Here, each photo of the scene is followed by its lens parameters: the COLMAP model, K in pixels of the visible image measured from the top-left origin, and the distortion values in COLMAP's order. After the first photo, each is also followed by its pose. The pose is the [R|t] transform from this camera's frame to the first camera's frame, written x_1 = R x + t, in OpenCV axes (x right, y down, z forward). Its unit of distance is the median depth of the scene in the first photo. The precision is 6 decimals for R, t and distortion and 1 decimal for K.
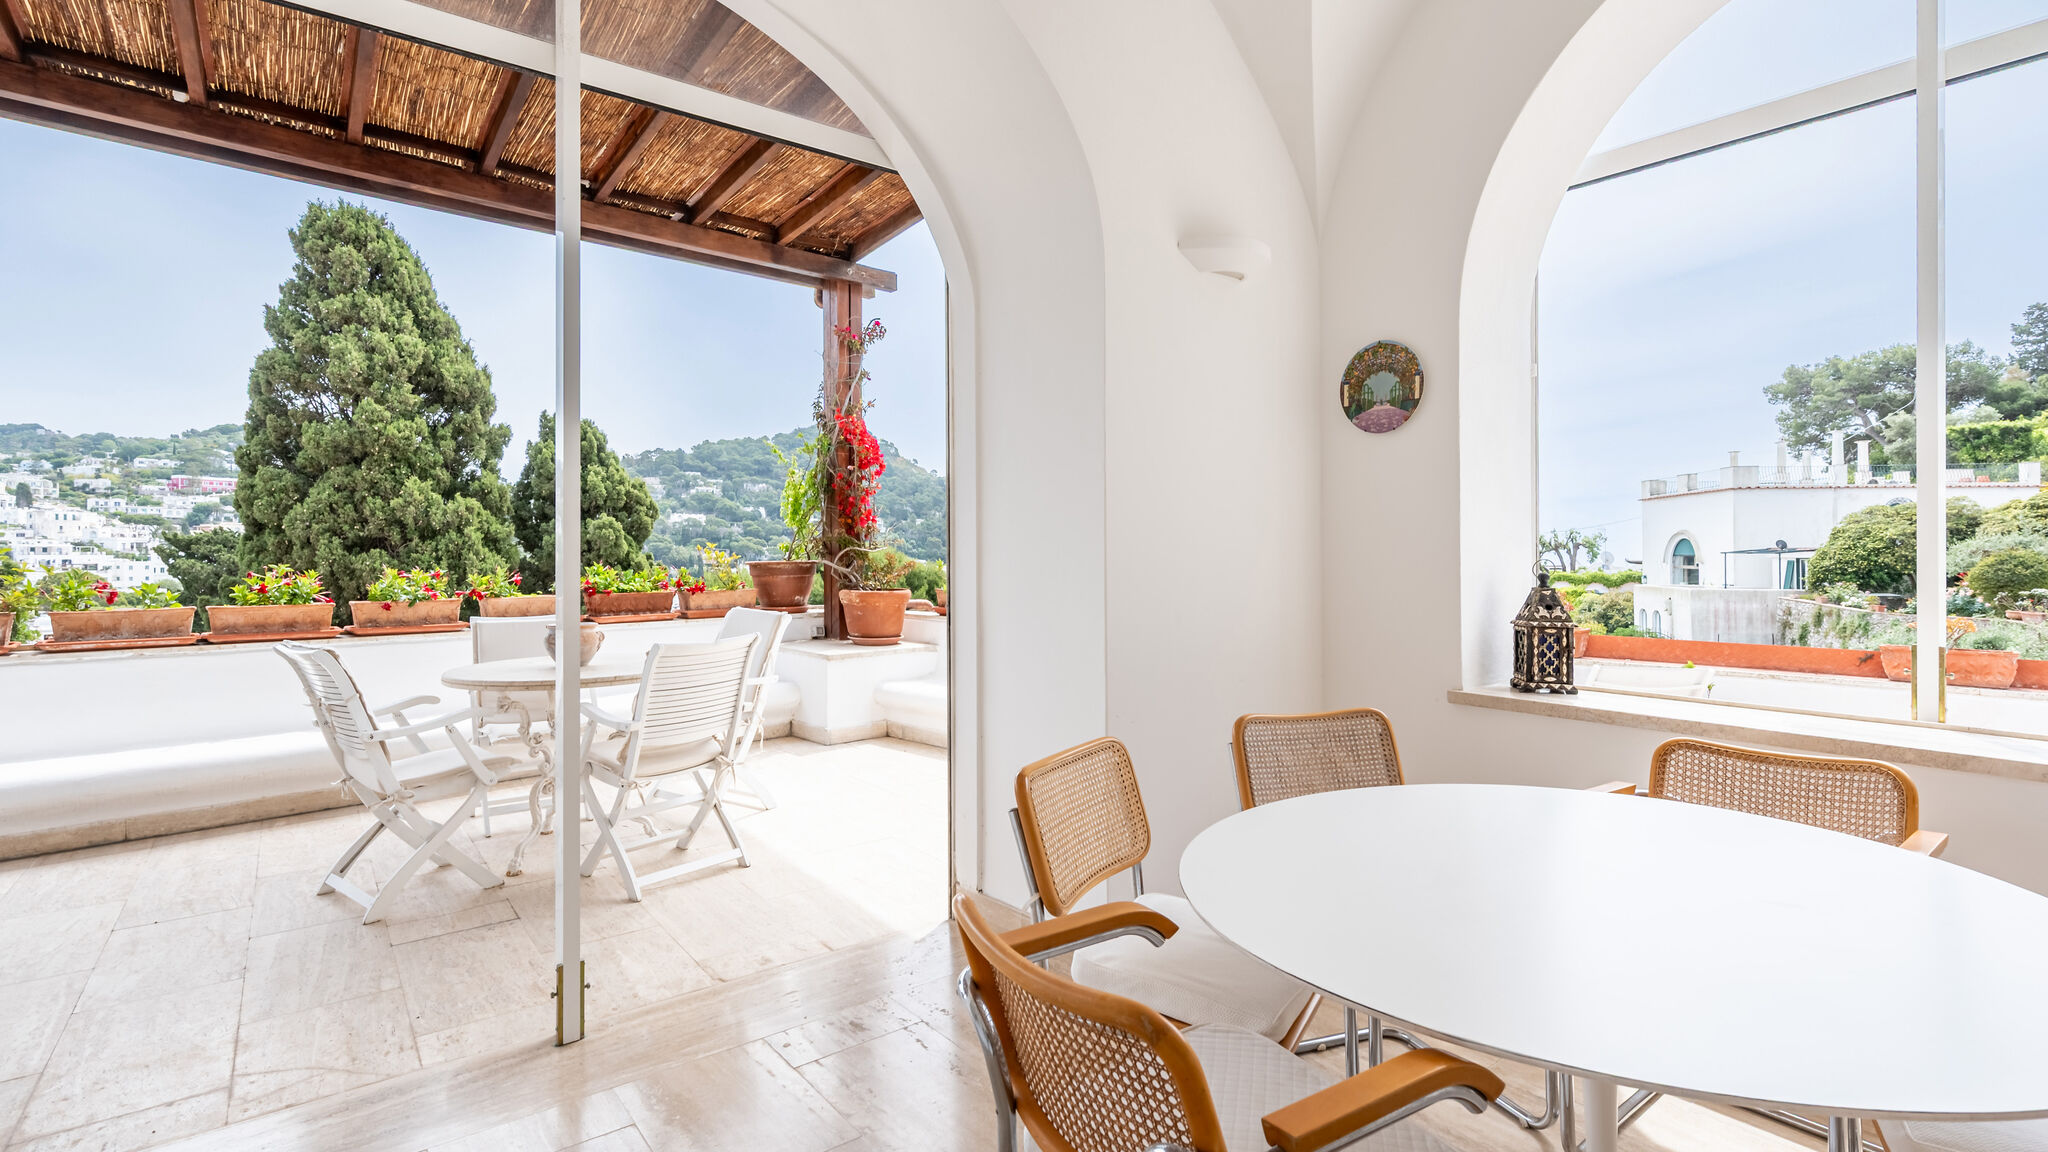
lens RADIAL K [[956.8, 0, 1022.7], [0, 956.8, 537.2], [0, 0, 1]] dist [0.001962, 0.000174]
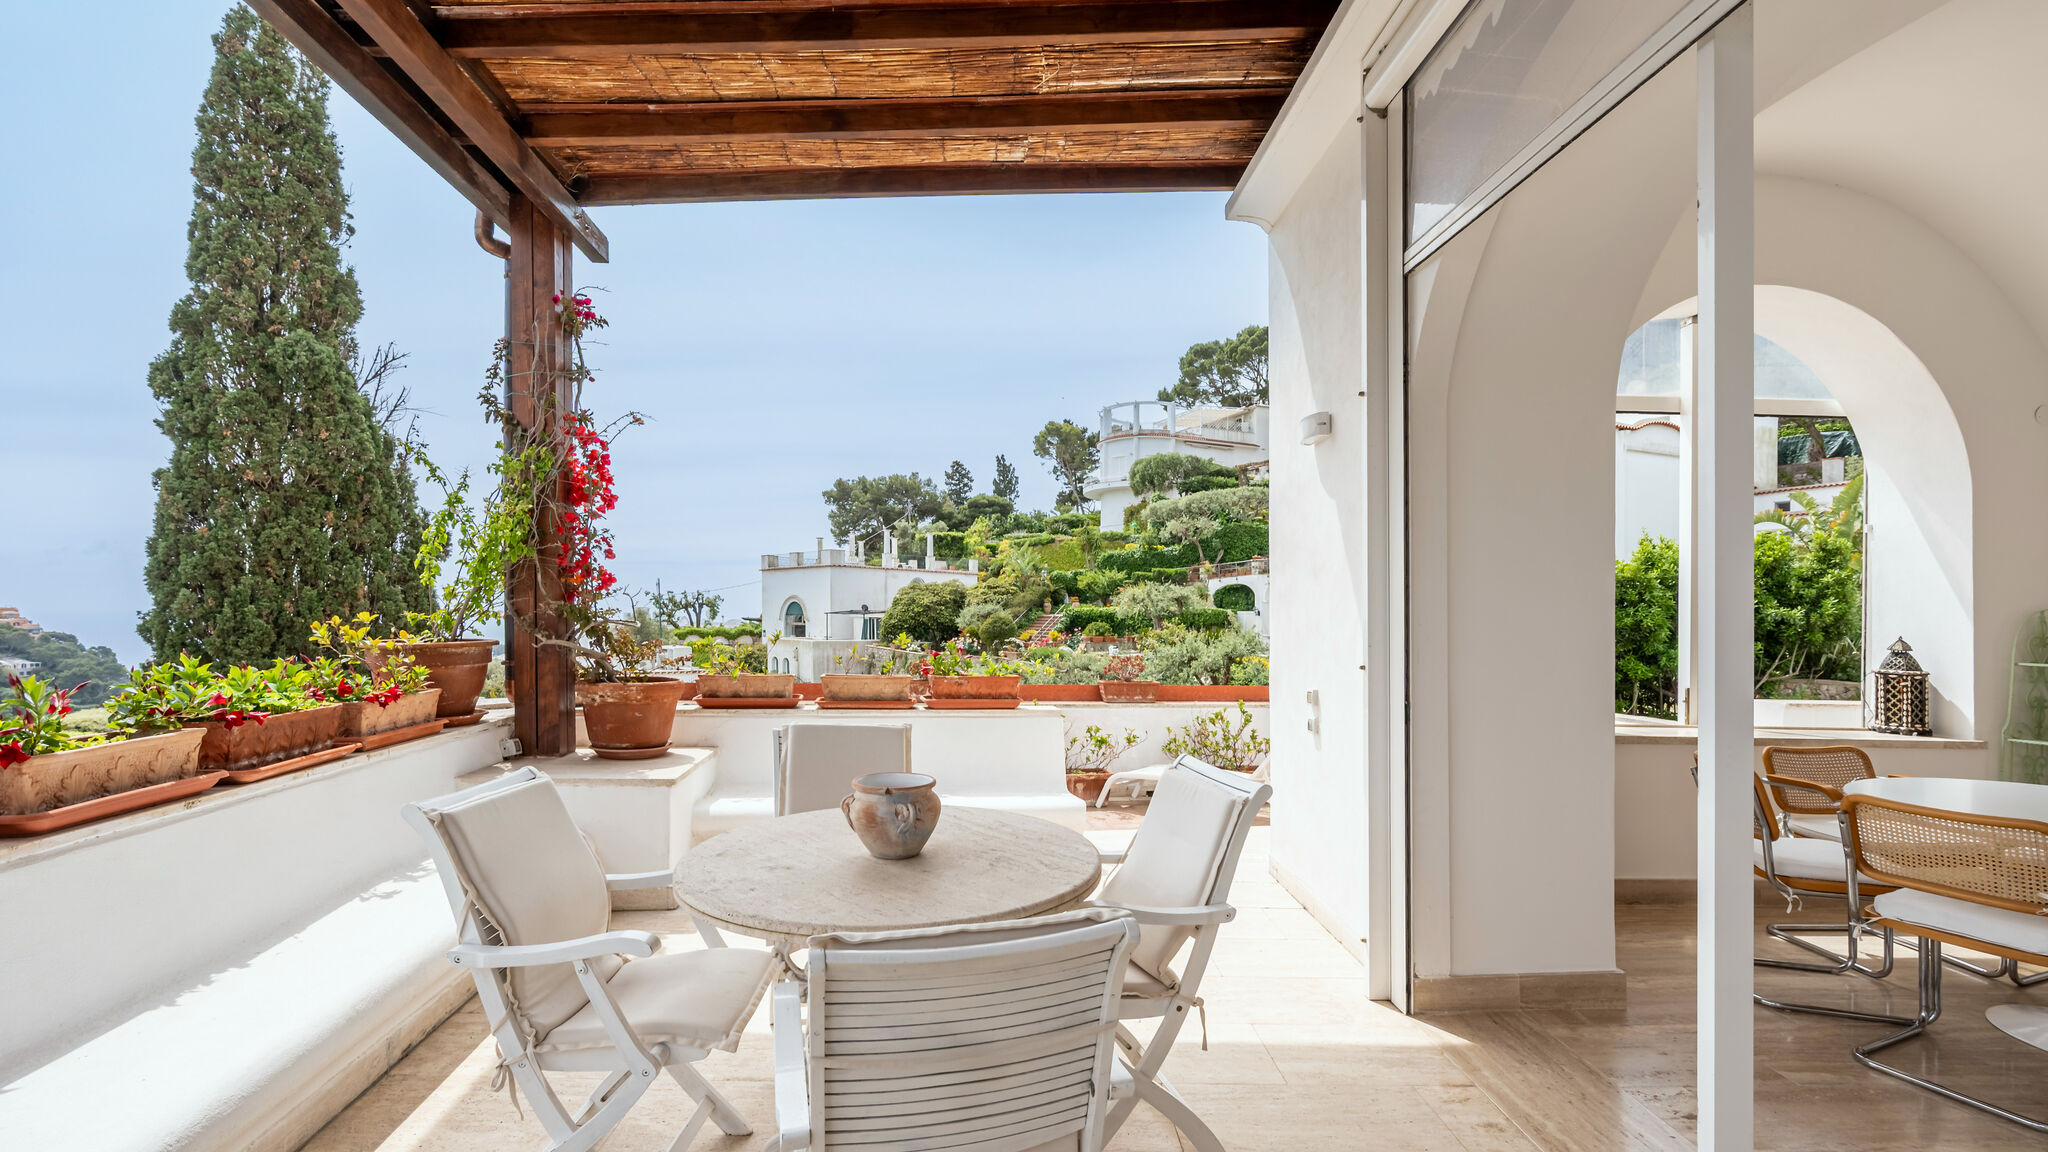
lens RADIAL K [[860.7, 0, 1026.4], [0, 860.7, 612.7], [0, 0, 1]] dist [-0.000416, -0.000242]
pose [[0.594915, 0.009769, 0.803729, -0.540662], [-0.026796, 0.999611, 0.007684, -0.009084], [-0.803342, -0.026108, 0.594945, 0.414451]]
